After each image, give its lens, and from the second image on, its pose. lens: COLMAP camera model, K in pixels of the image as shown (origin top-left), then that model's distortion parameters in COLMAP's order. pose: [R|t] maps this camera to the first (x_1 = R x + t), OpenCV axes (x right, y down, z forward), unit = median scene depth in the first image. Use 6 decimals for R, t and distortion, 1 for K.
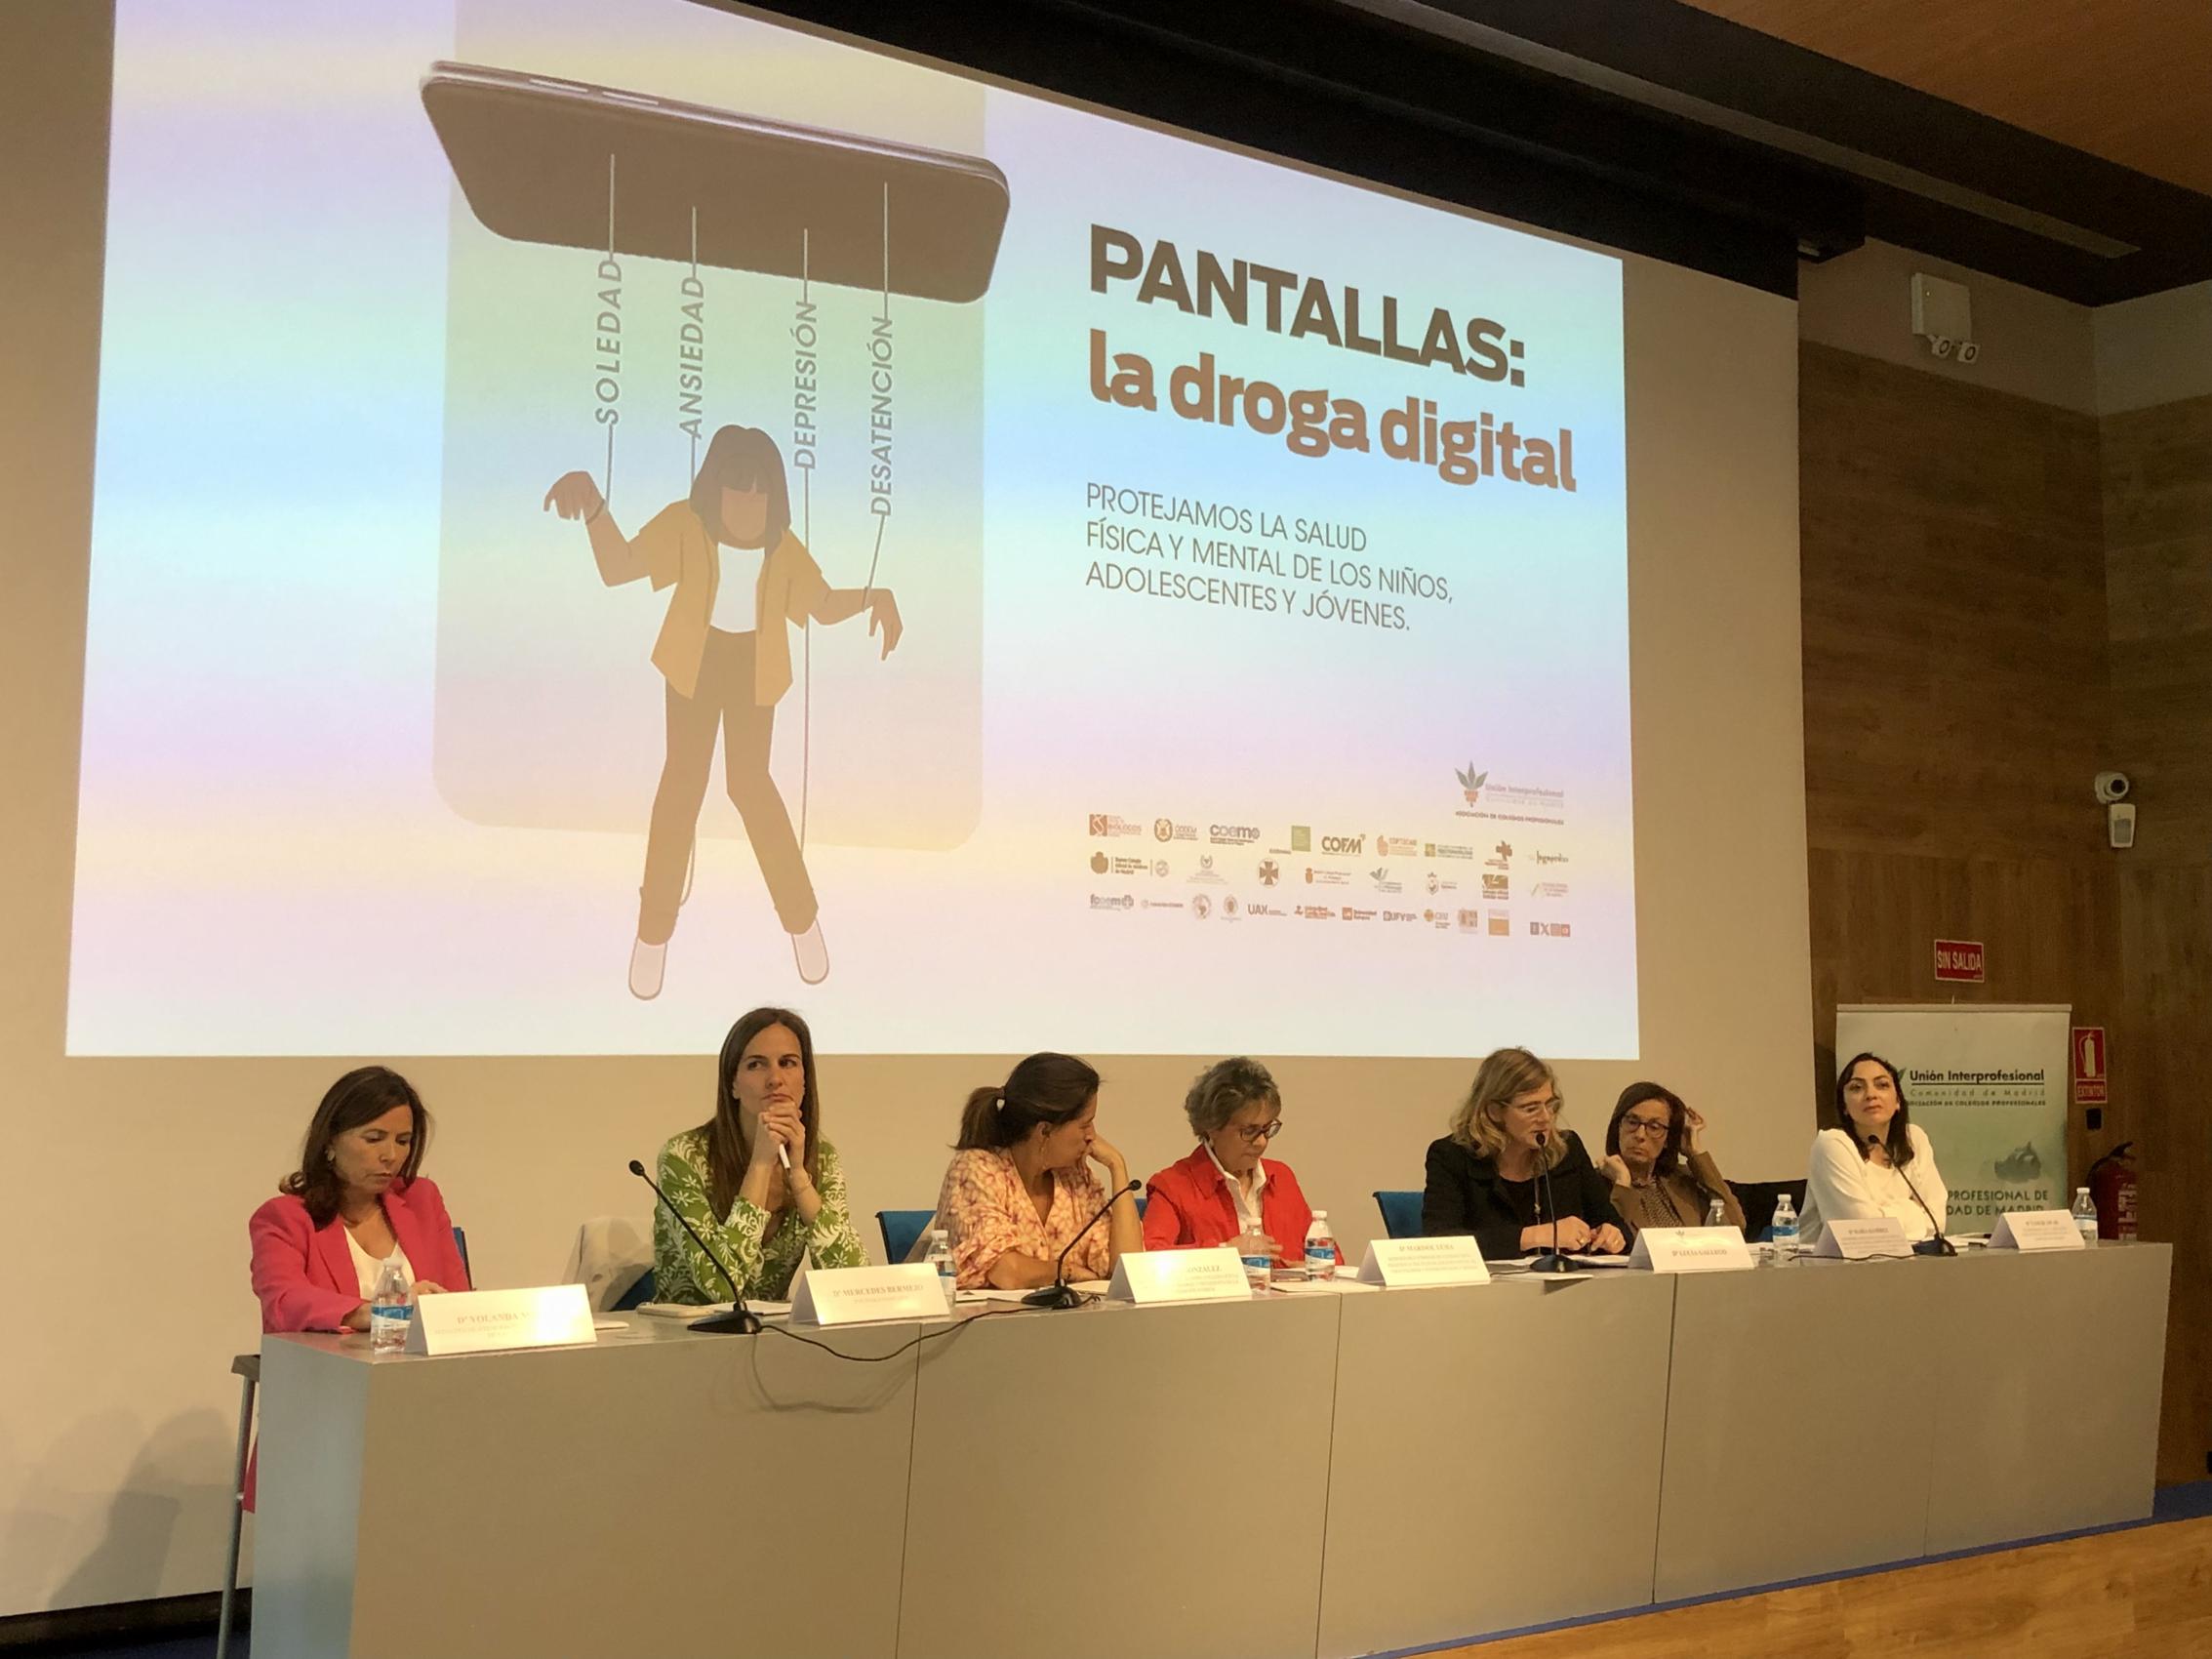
lens RADIAL K [[2379.6, 0, 1106.0], [0, 2379.6, 829.5], [0, 0, 1]] dist [0.161757, -0.487374]
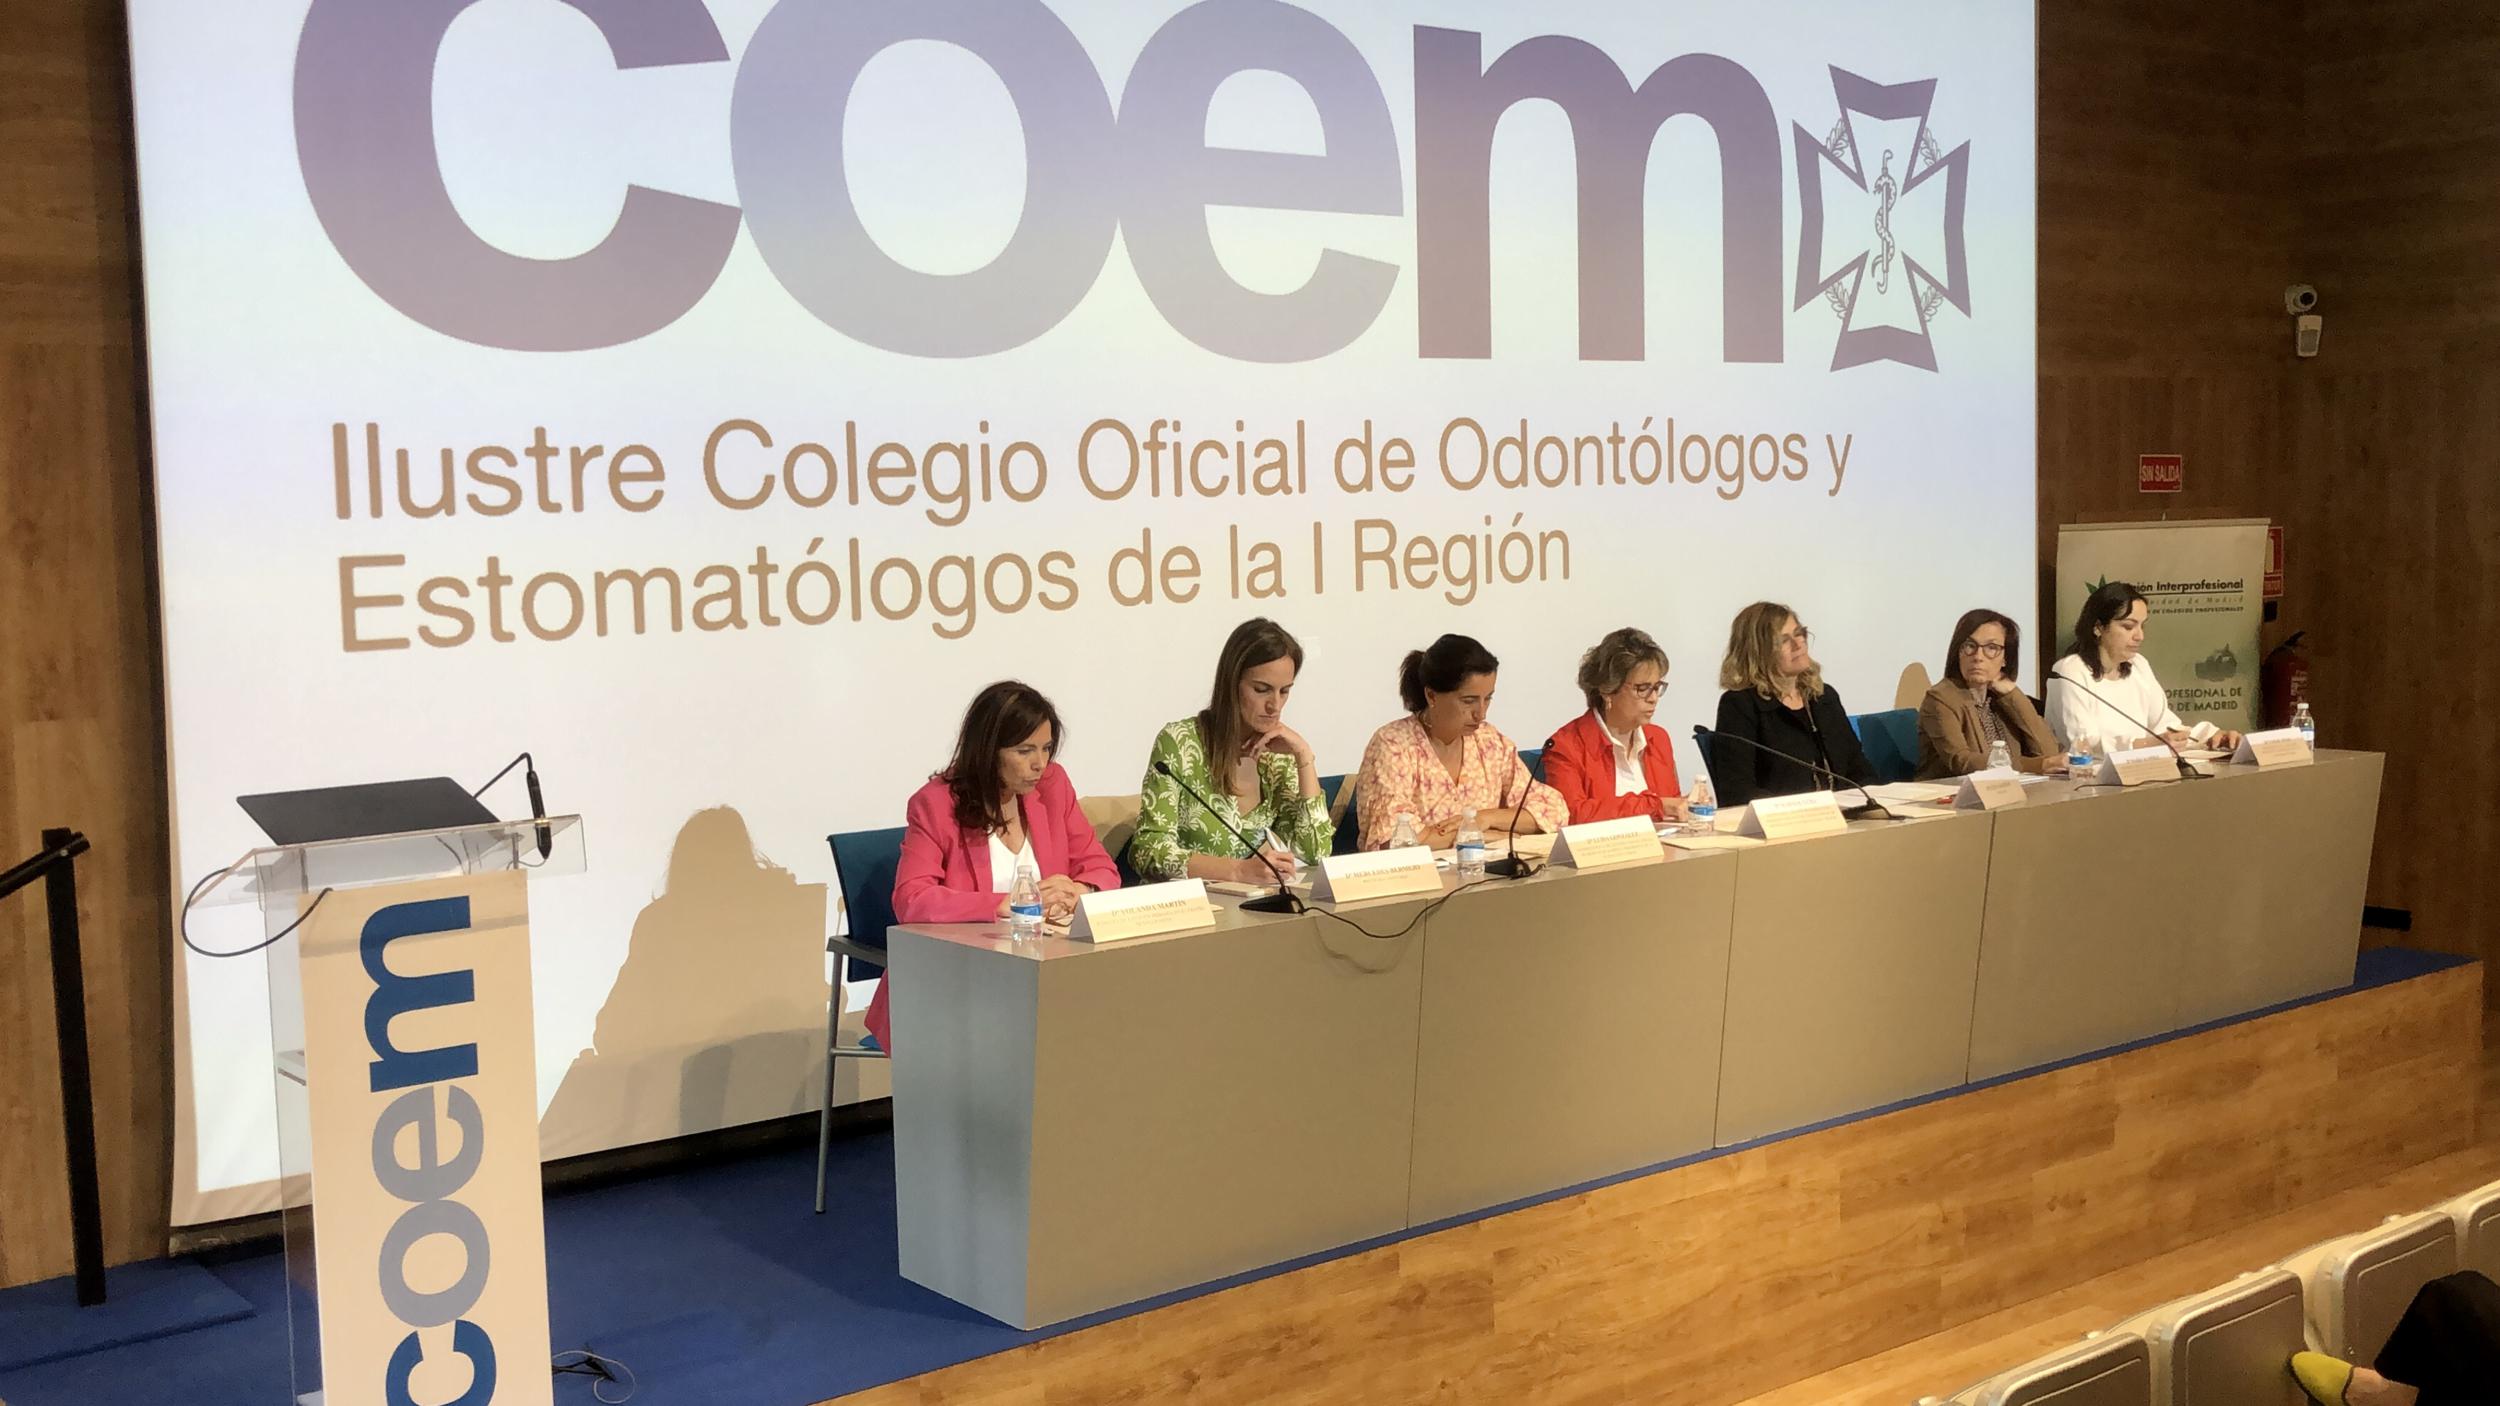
lens RADIAL K [[2461.0, 0, 1243.1], [0, 2461.0, 696.6], [0, 0, 1]] dist [0.102599, -0.282662]
pose [[0.998752, -0.030380, 0.039645, -0.129022], [0.022846, 0.983715, 0.178278, -0.069081], [-0.044415, -0.177150, 0.983181, -0.111932]]
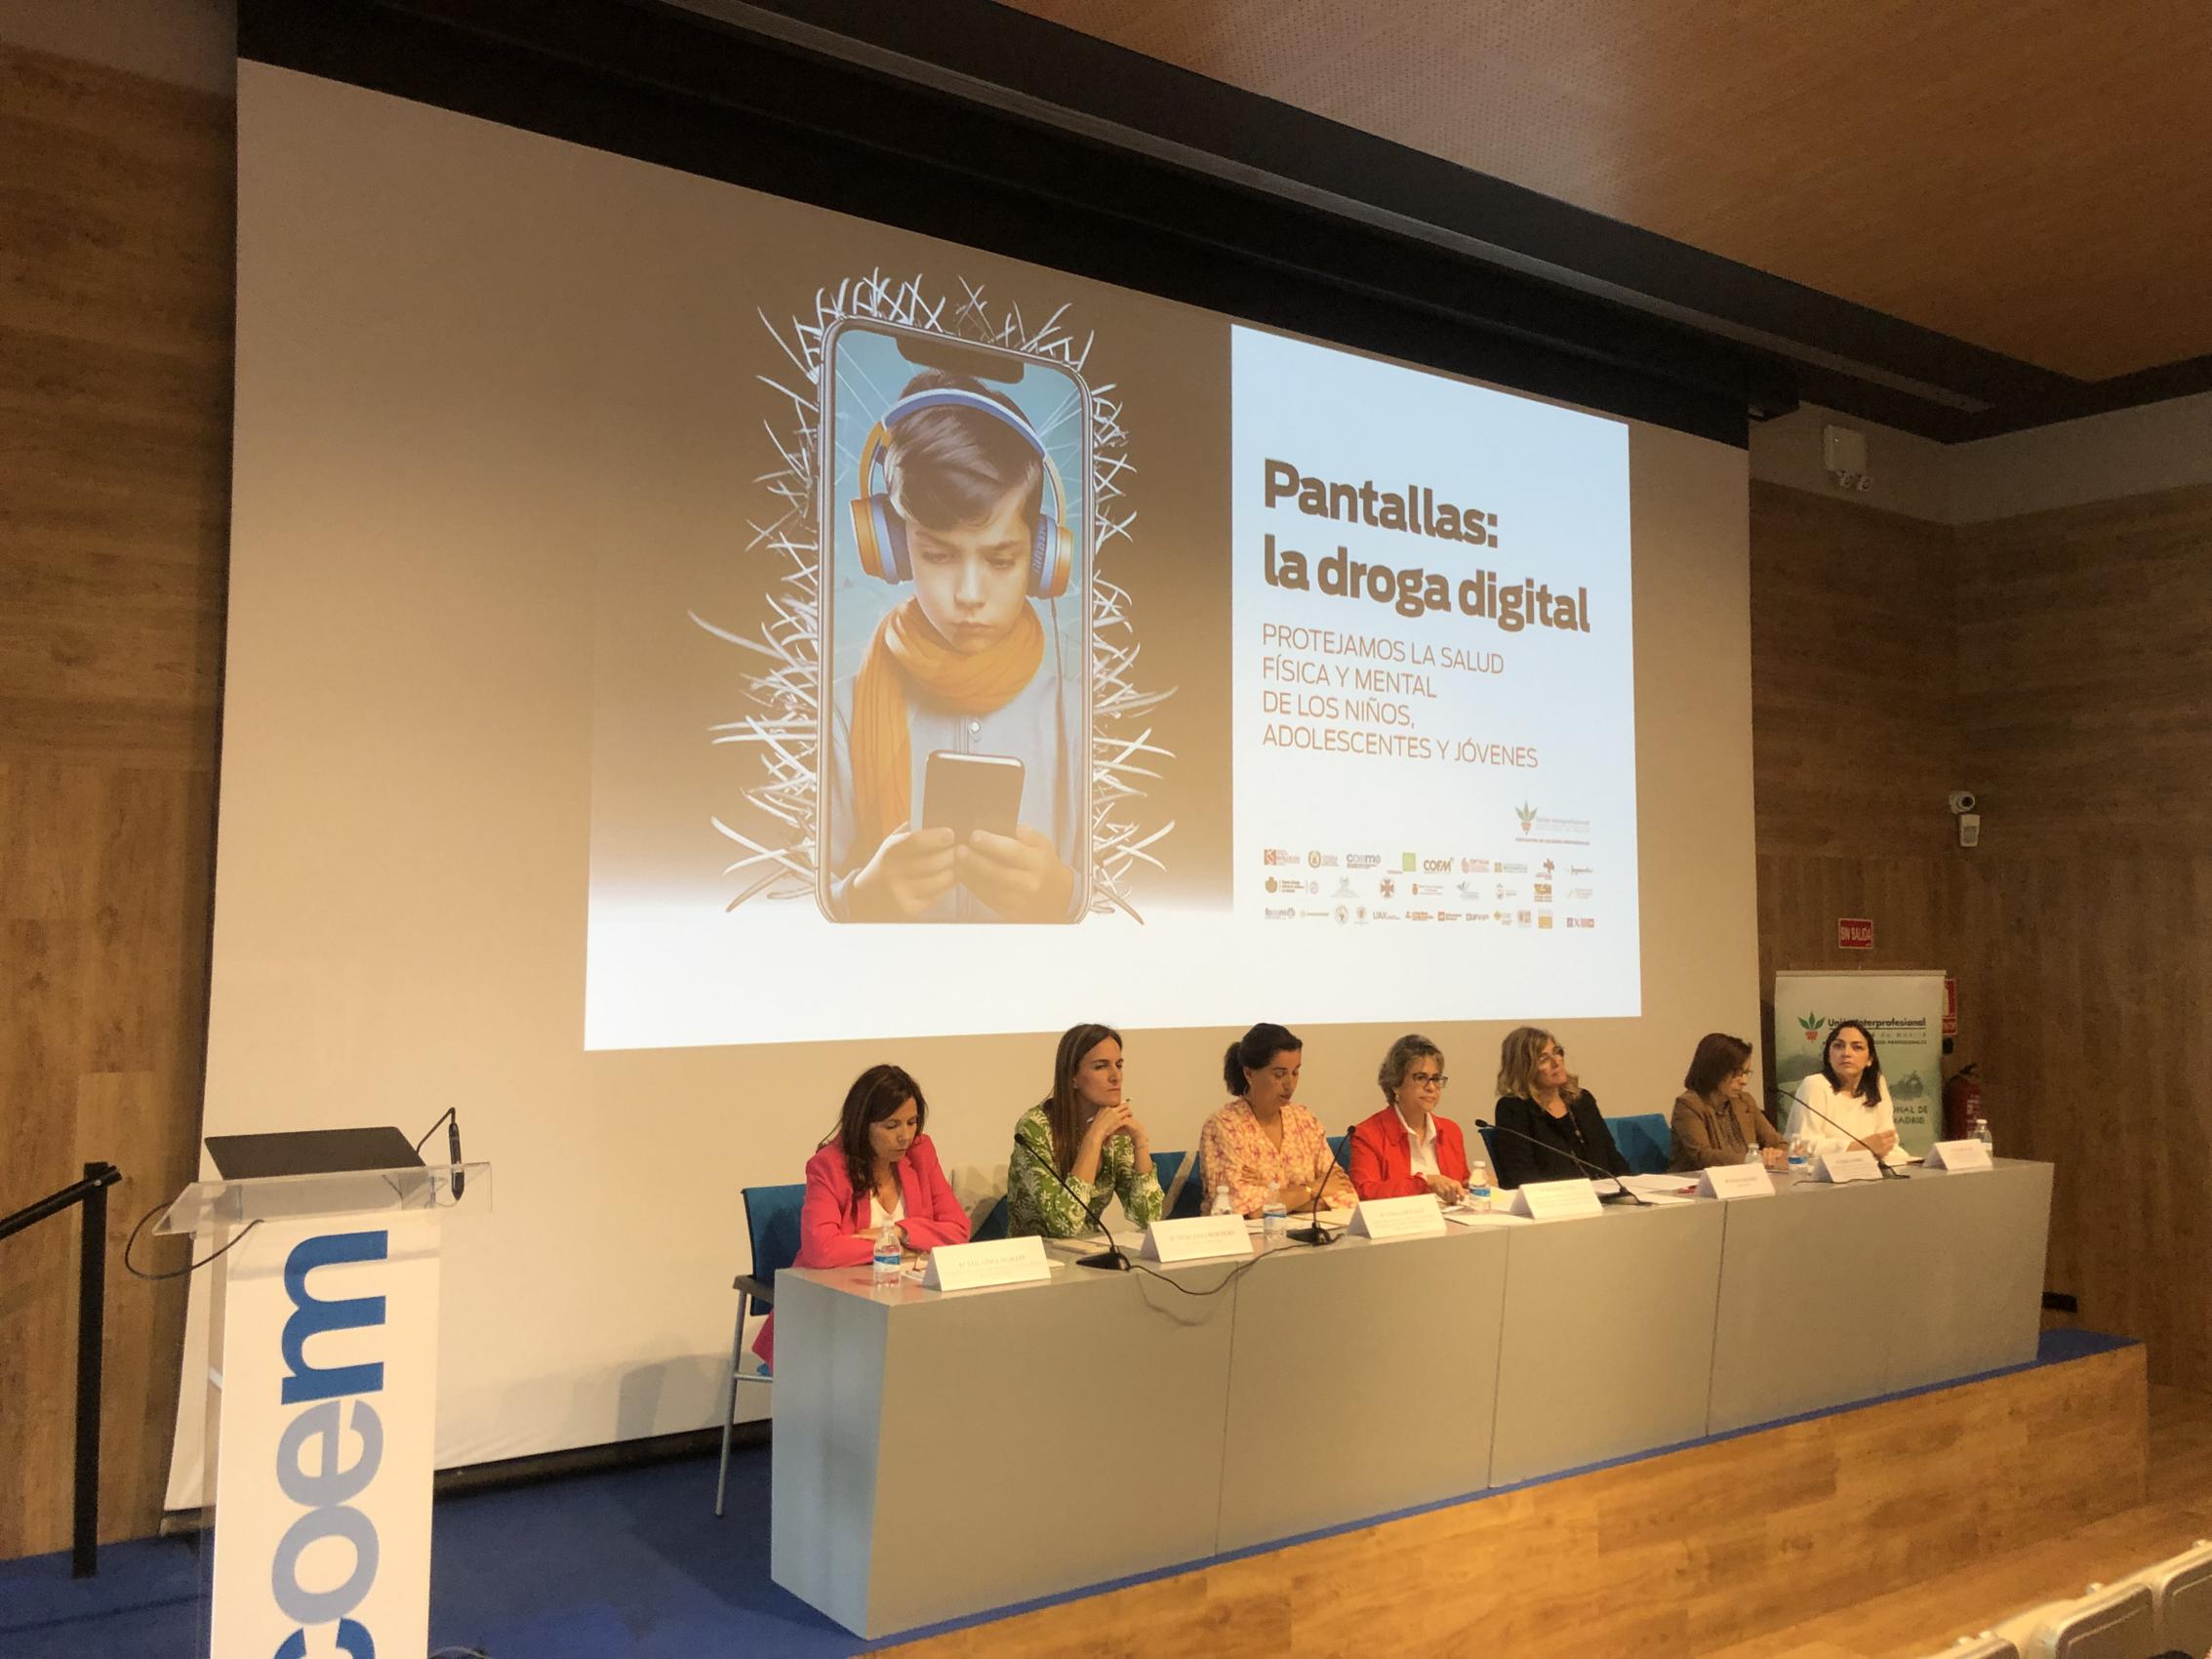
lens RADIAL K [[1801.6, 0, 1098.8], [0, 1801.6, 820.8], [0, 0, 1]] dist [0.015639, 0.002813]
pose [[1.000000, 0.000579, 0.000179, -0.094925], [-0.000584, 0.999598, 0.028350, -0.048474], [-0.000162, -0.028350, 0.999598, -0.026399]]
